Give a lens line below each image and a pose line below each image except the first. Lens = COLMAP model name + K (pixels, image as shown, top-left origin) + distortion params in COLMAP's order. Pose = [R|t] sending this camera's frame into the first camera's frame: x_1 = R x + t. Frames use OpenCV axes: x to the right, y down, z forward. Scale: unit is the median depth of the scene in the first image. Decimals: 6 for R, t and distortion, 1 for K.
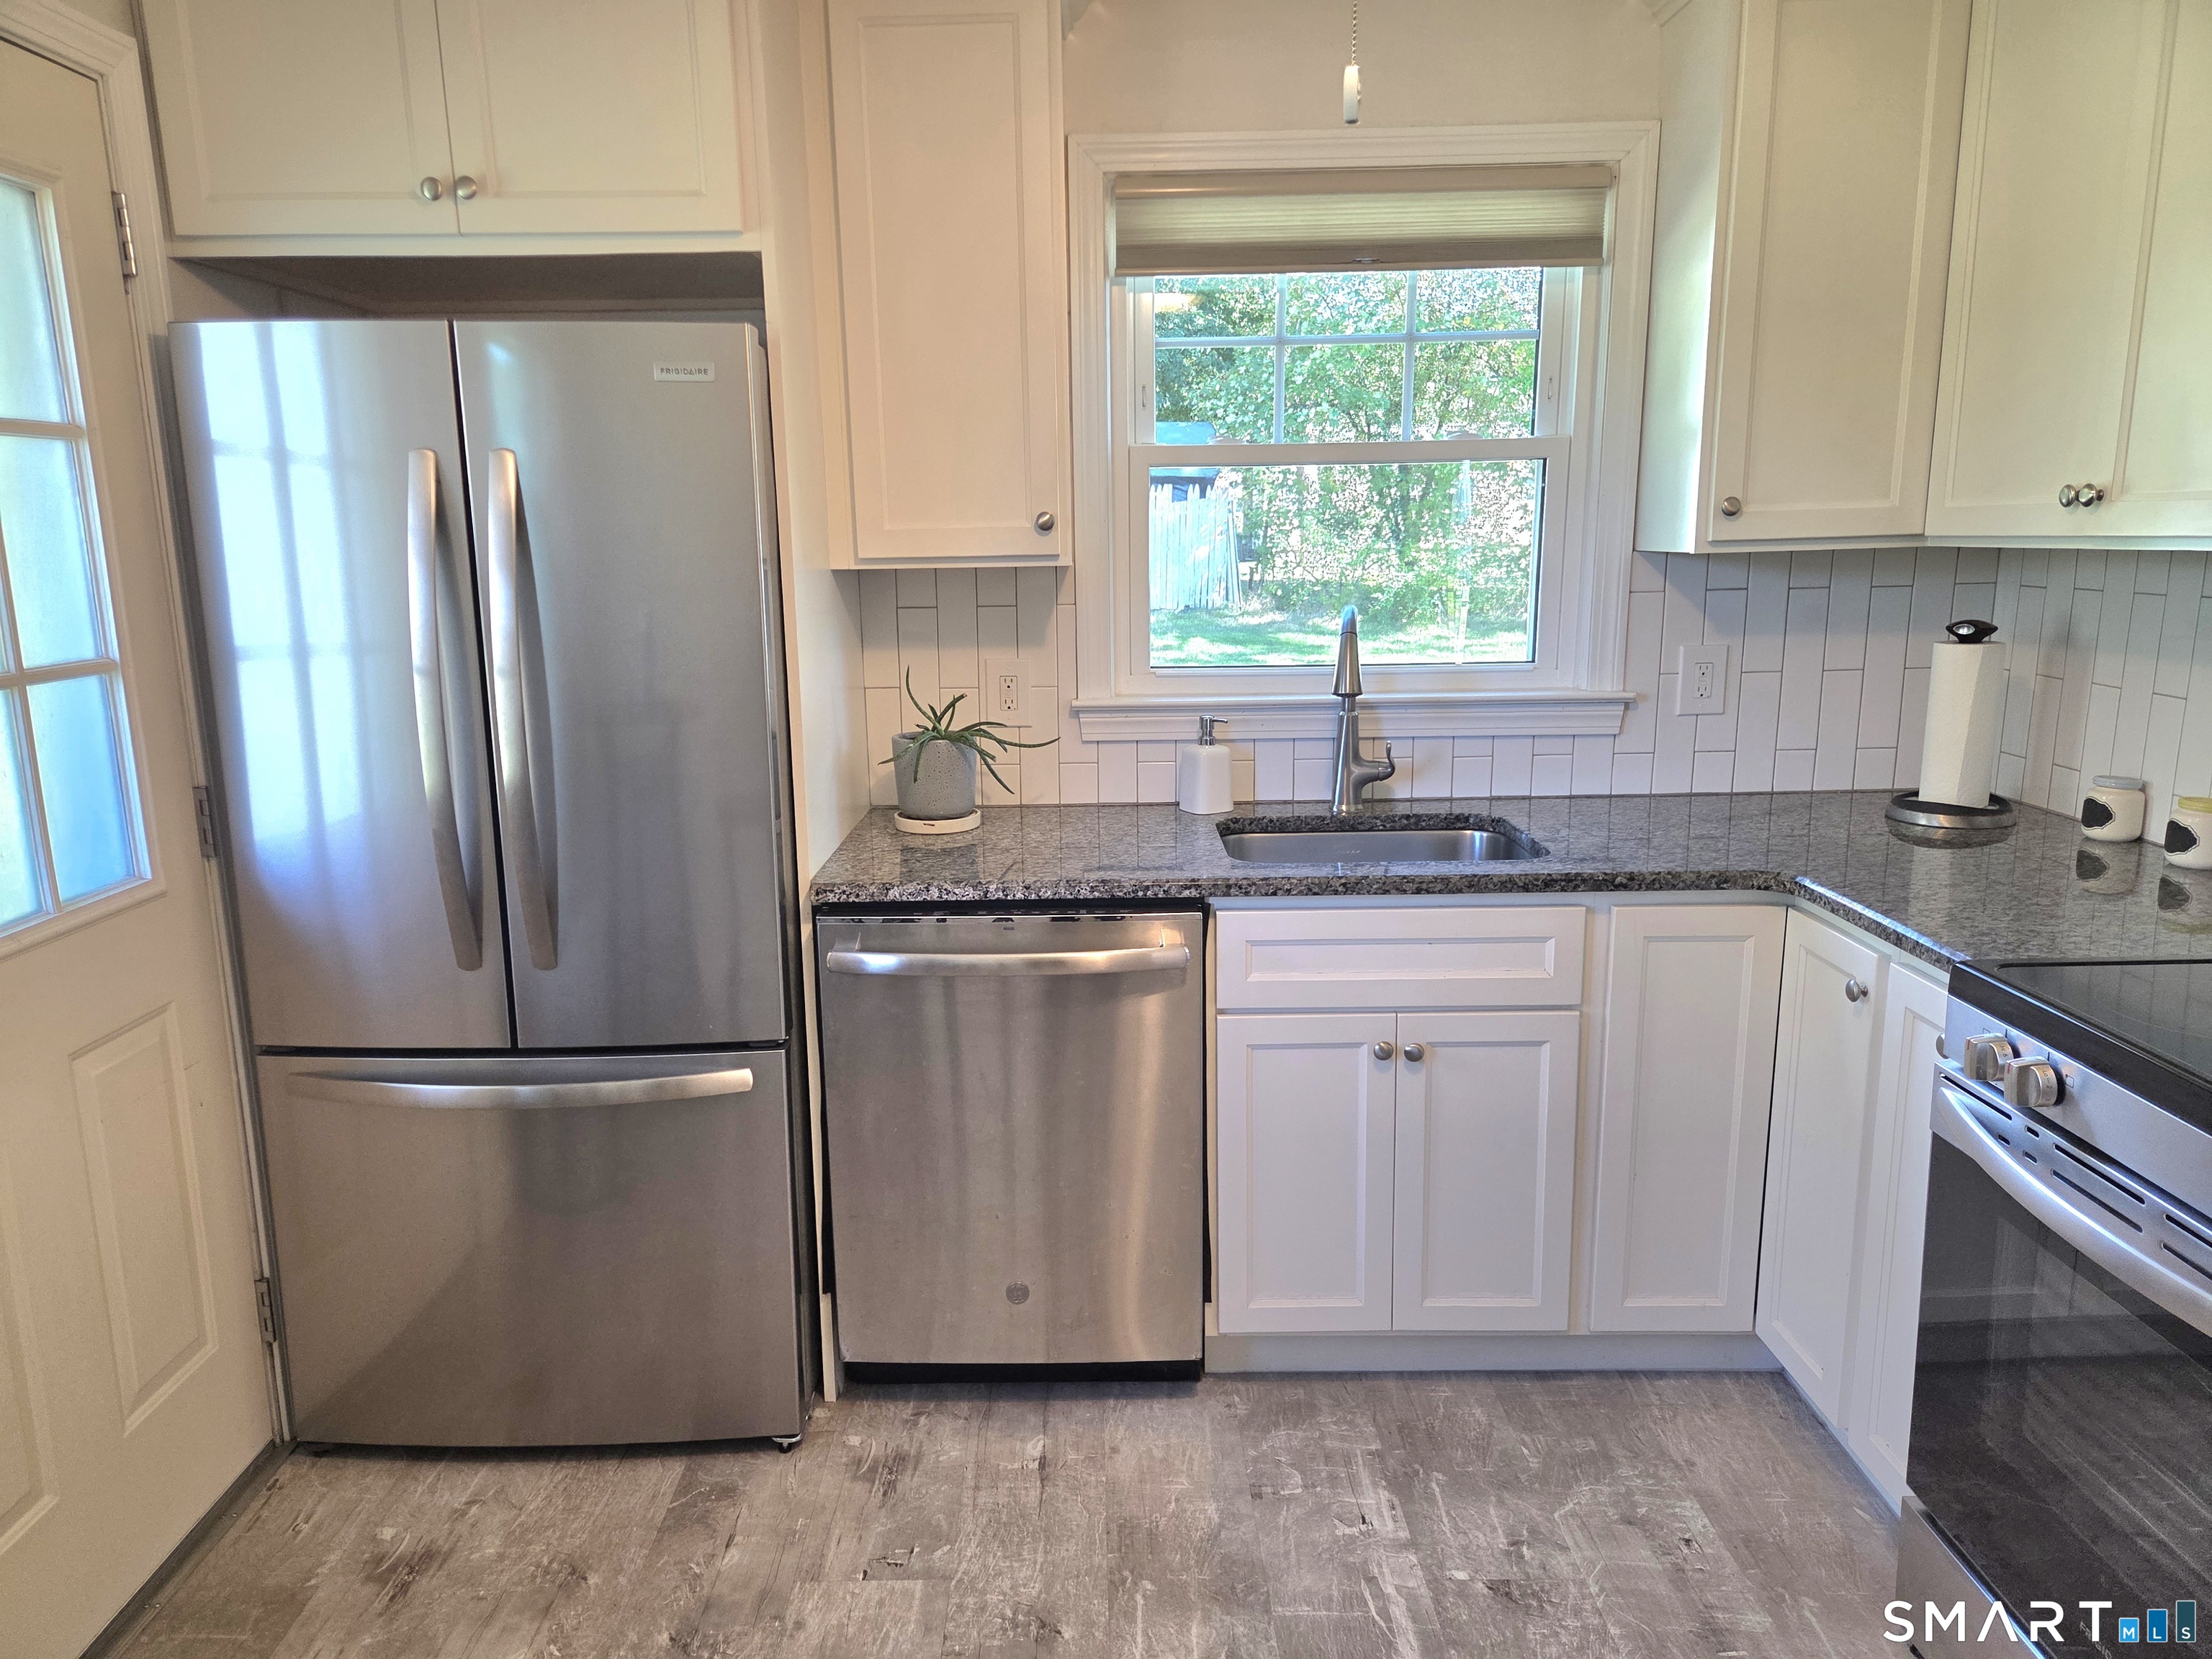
lens RADIAL K [[1457.0, 0, 1058.9], [0, 1457.0, 828.9], [0, 0, 1]] dist [0.061360, -0.041435]
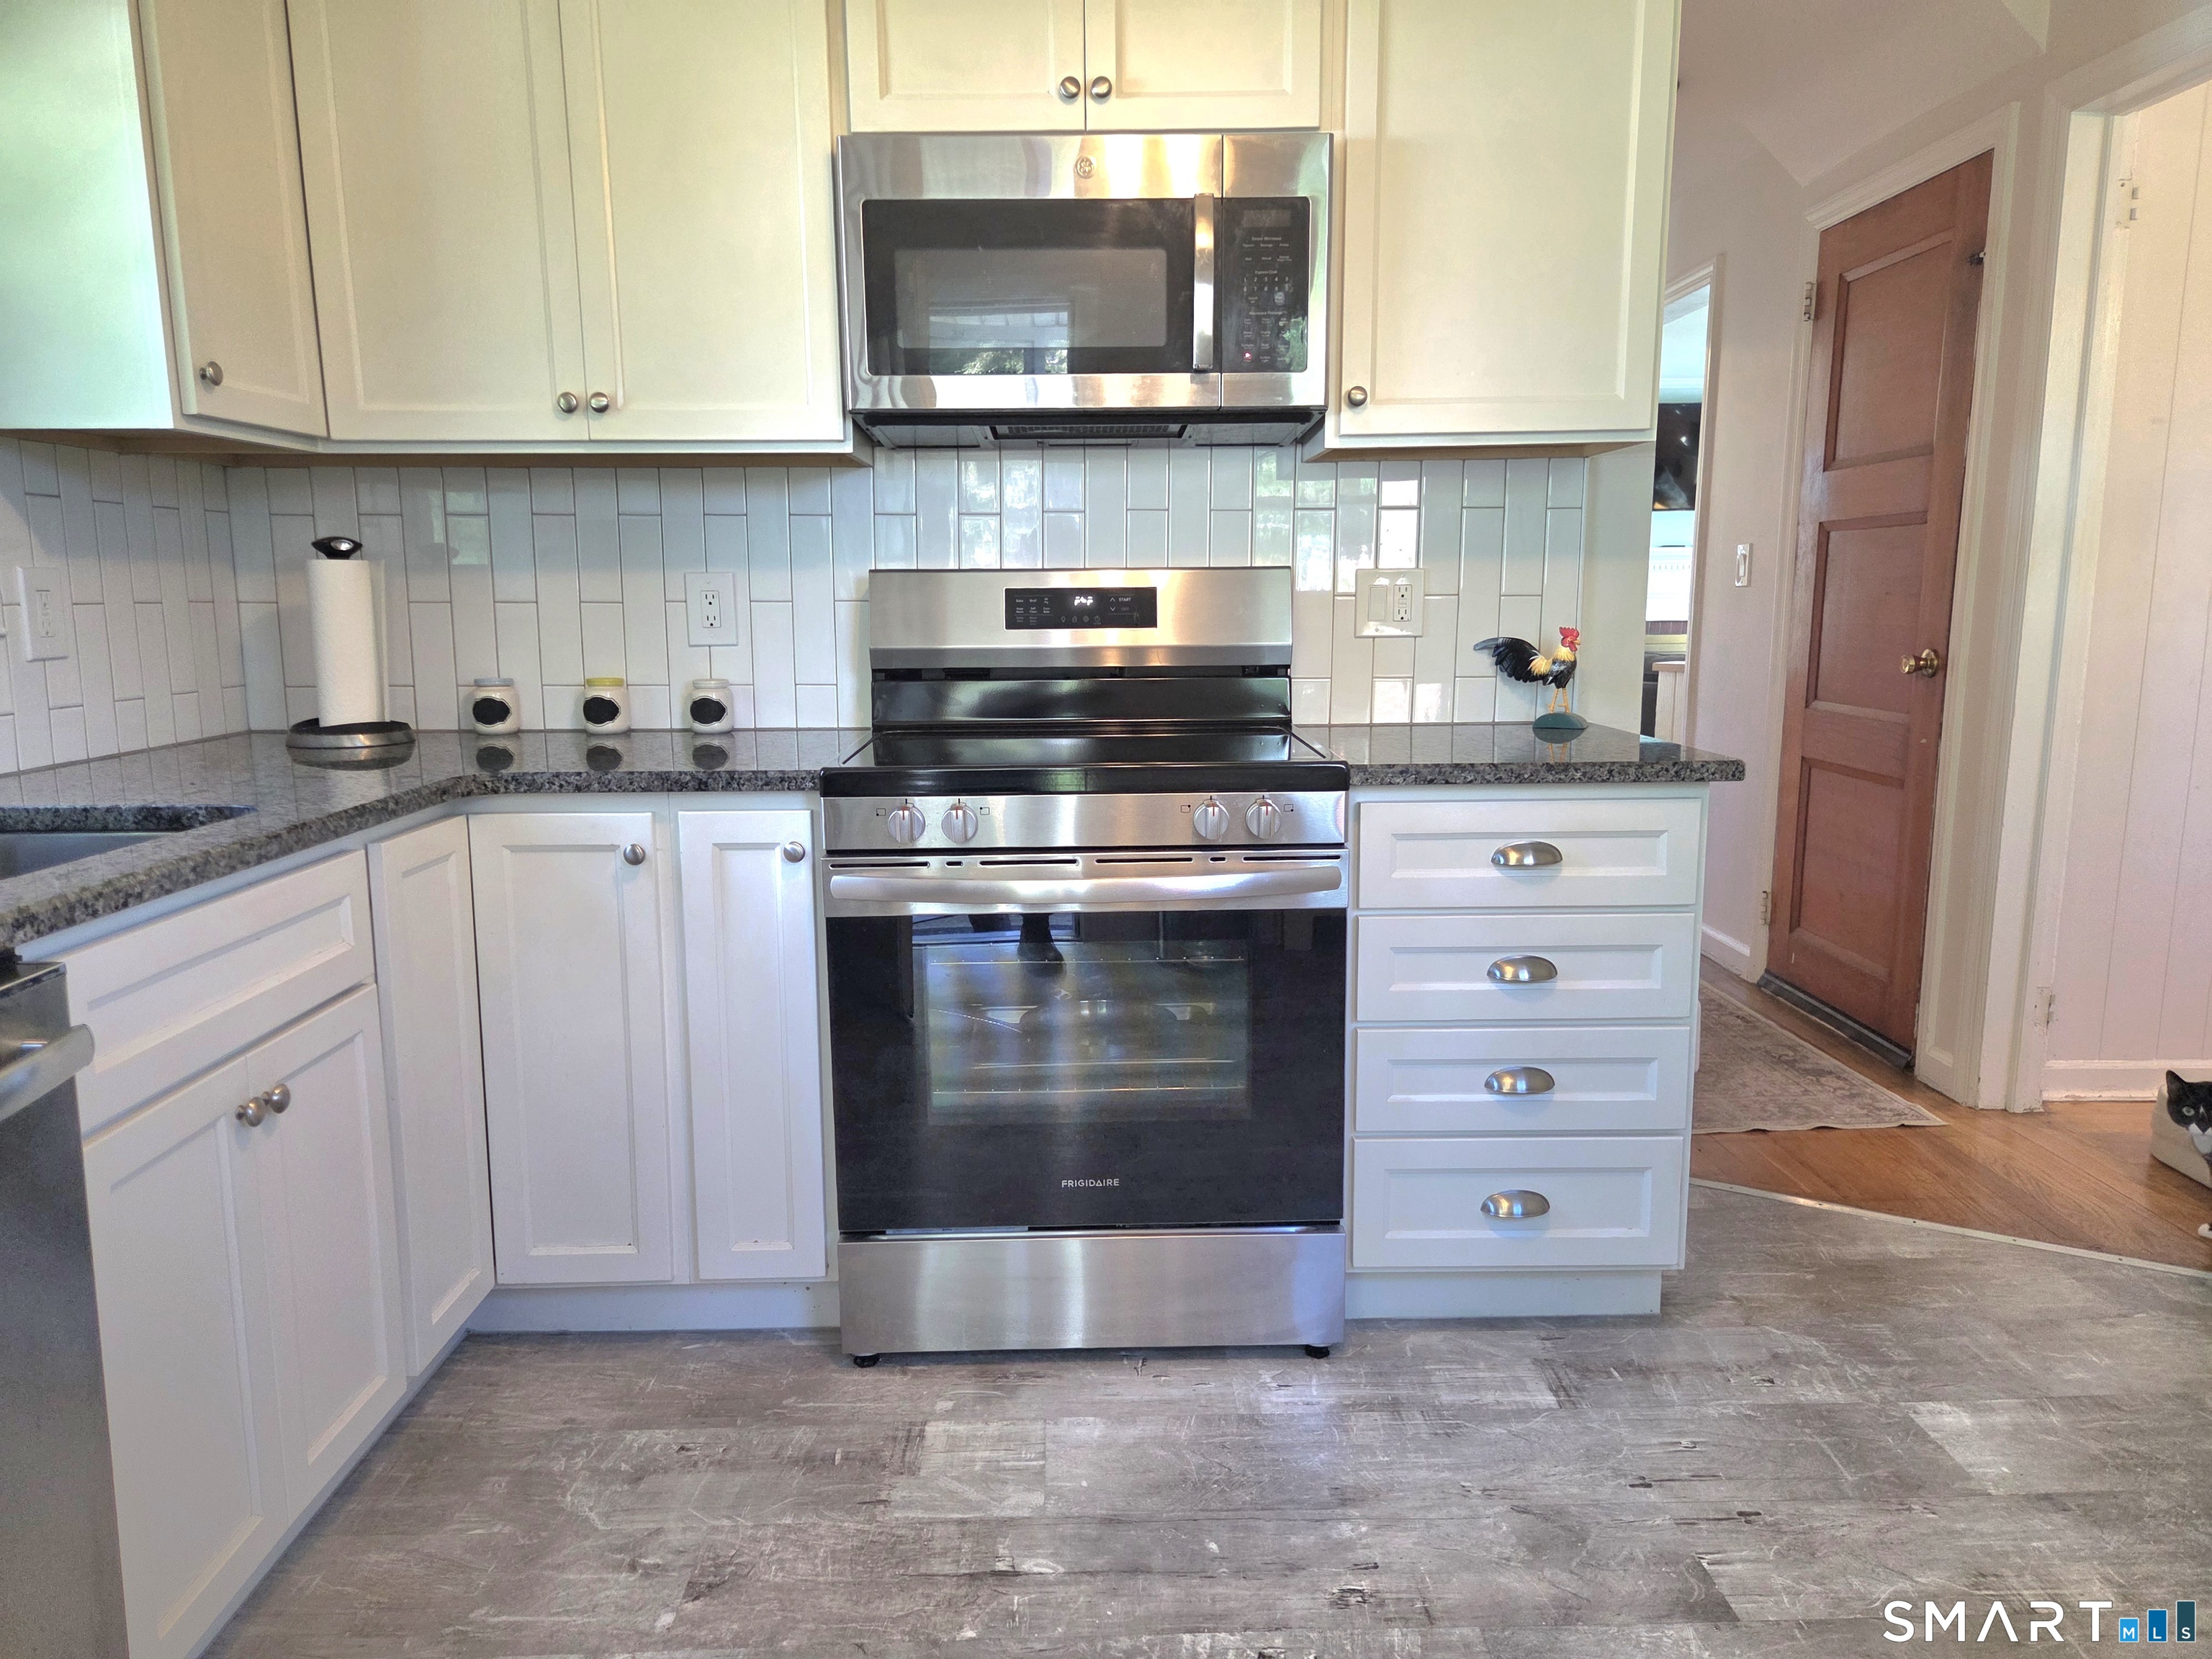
lens RADIAL K [[1486.2, 0, 1101.3], [0, 1486.2, 823.9], [0, 0, 1]] dist [0.067702, -0.049869]
pose [[-0.034405, -0.135582, 0.990169, -0.460473], [0.205751, 0.968571, 0.139774, 0.008720], [-0.977999, 0.208537, -0.005427, 0.613866]]
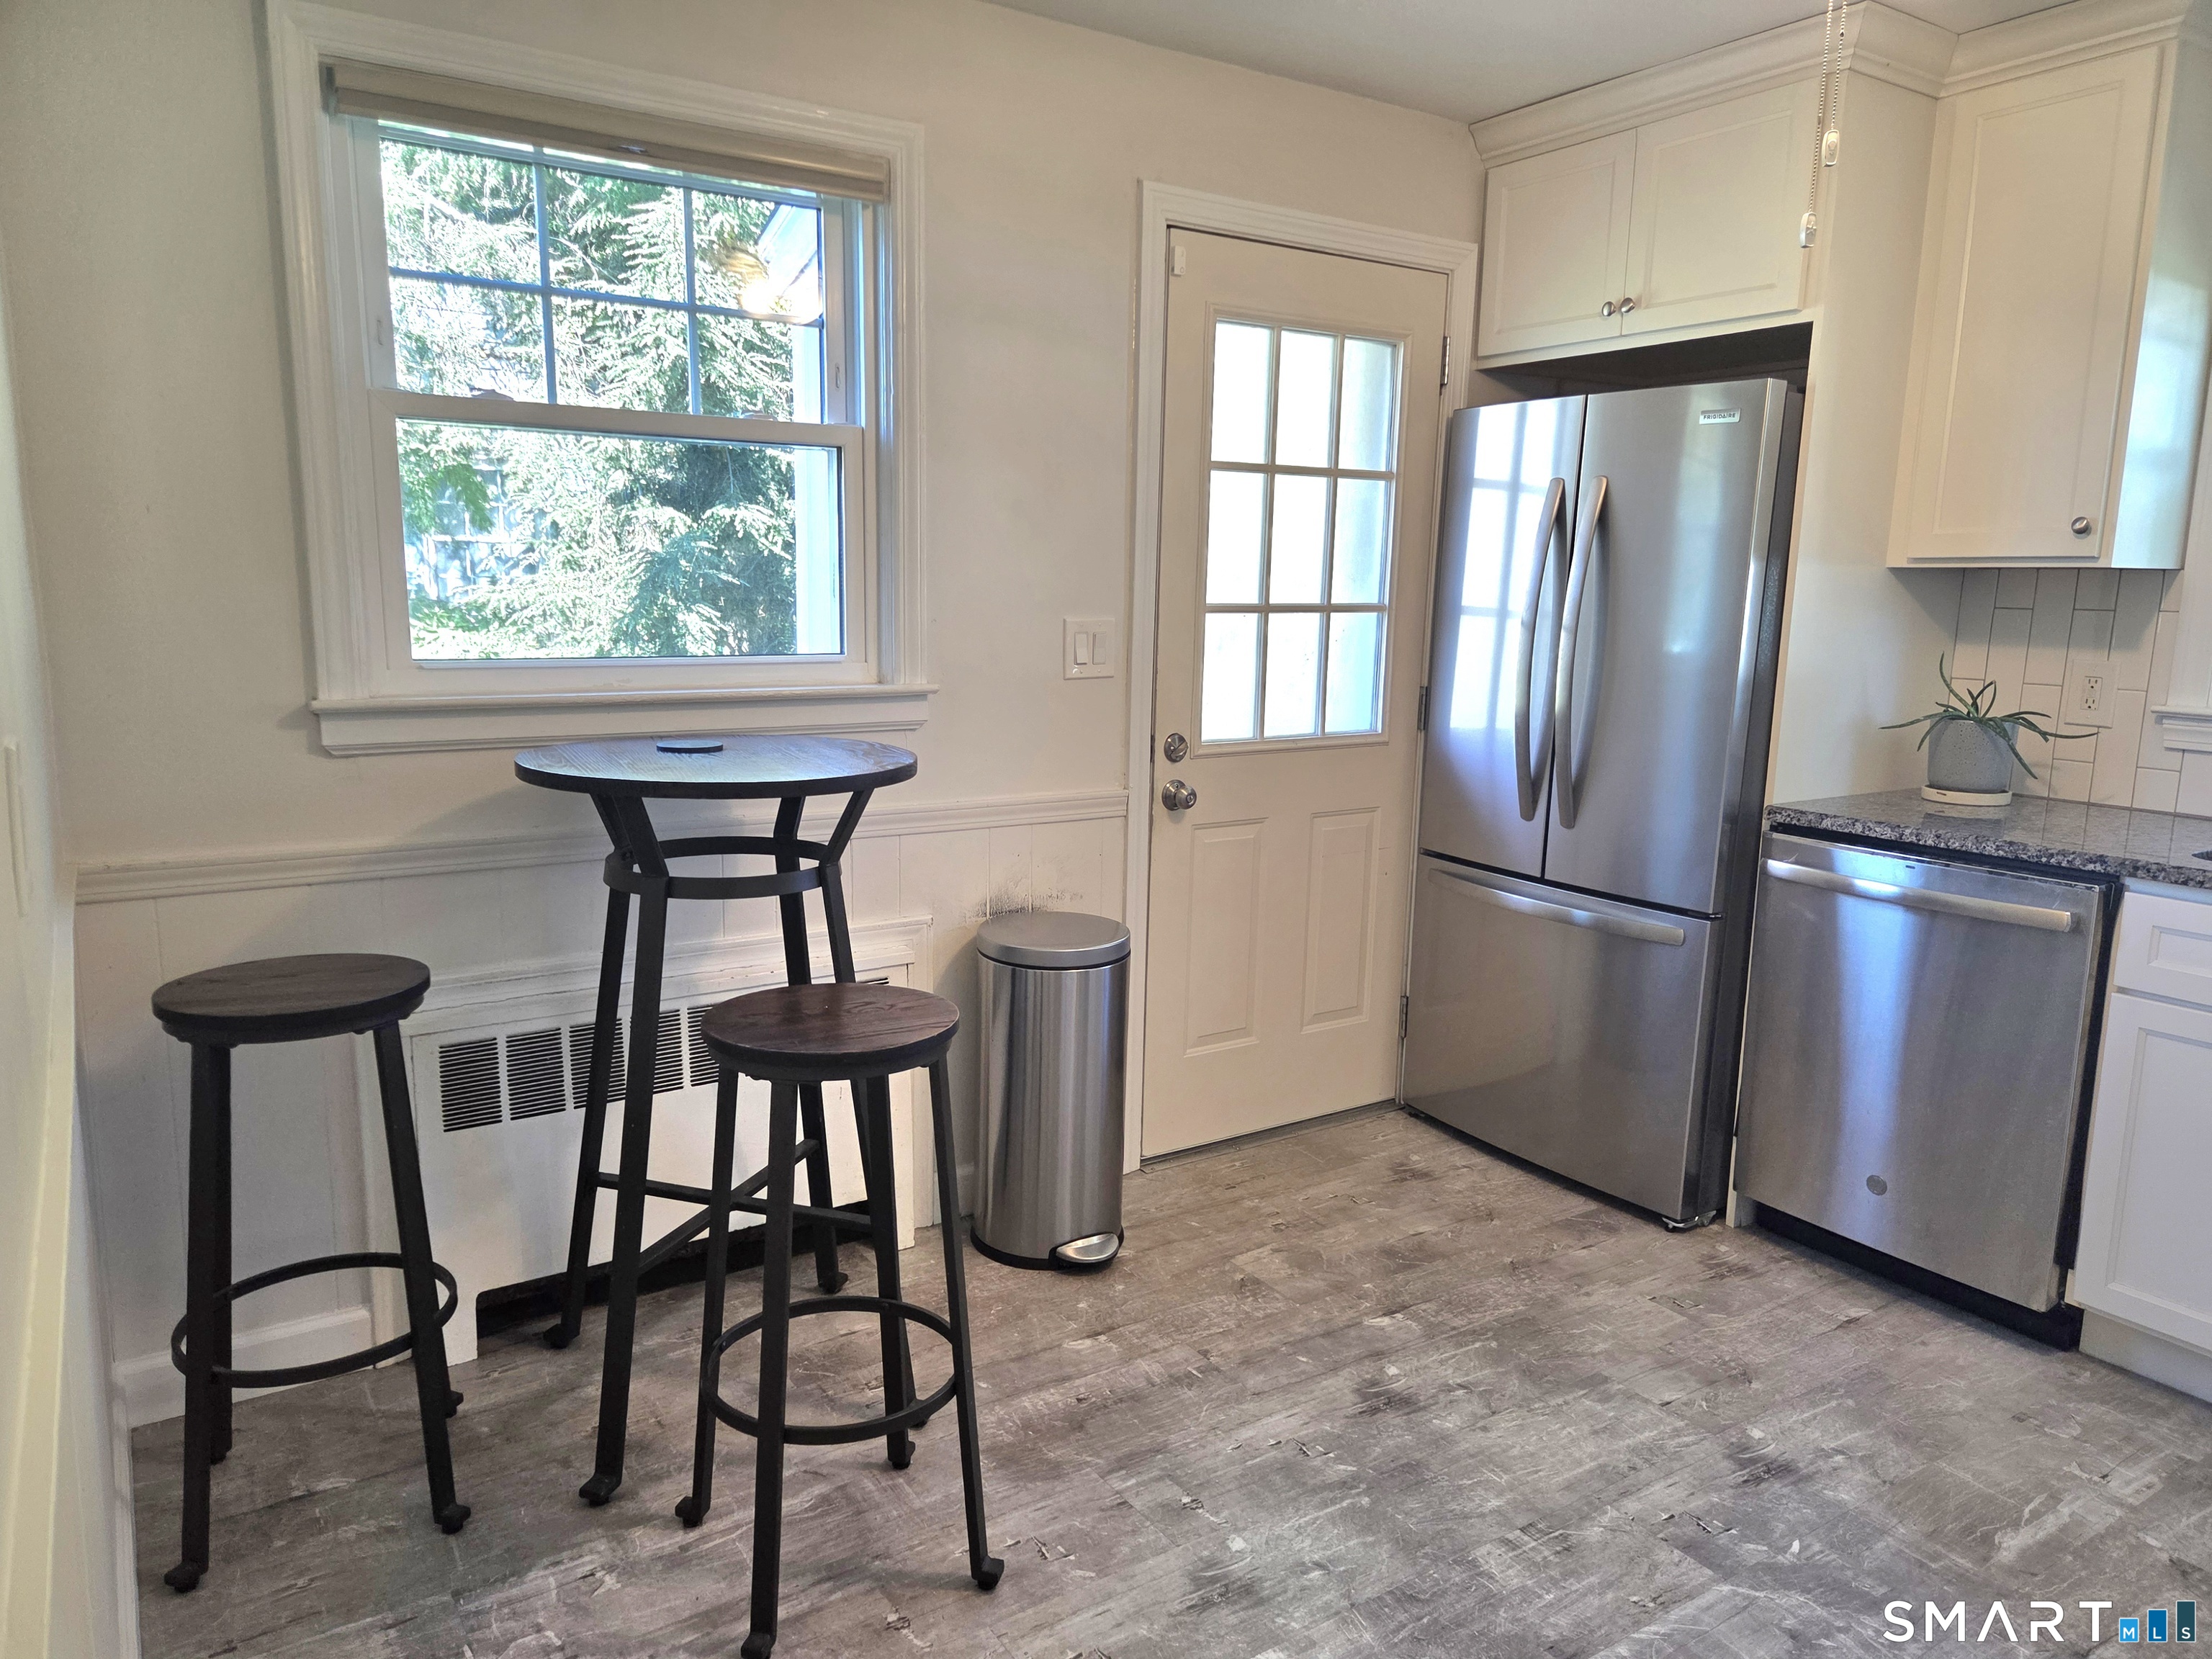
lens RADIAL K [[1486.2, 0, 1101.3], [0, 1486.2, 823.9], [0, 0, 1]] dist [0.067702, -0.049869]
pose [[0.559547, 0.163002, -0.812612, 0.580119], [-0.193067, 0.979131, 0.063463, 0.082733], [0.805998, 0.121378, 0.579340, -0.234931]]
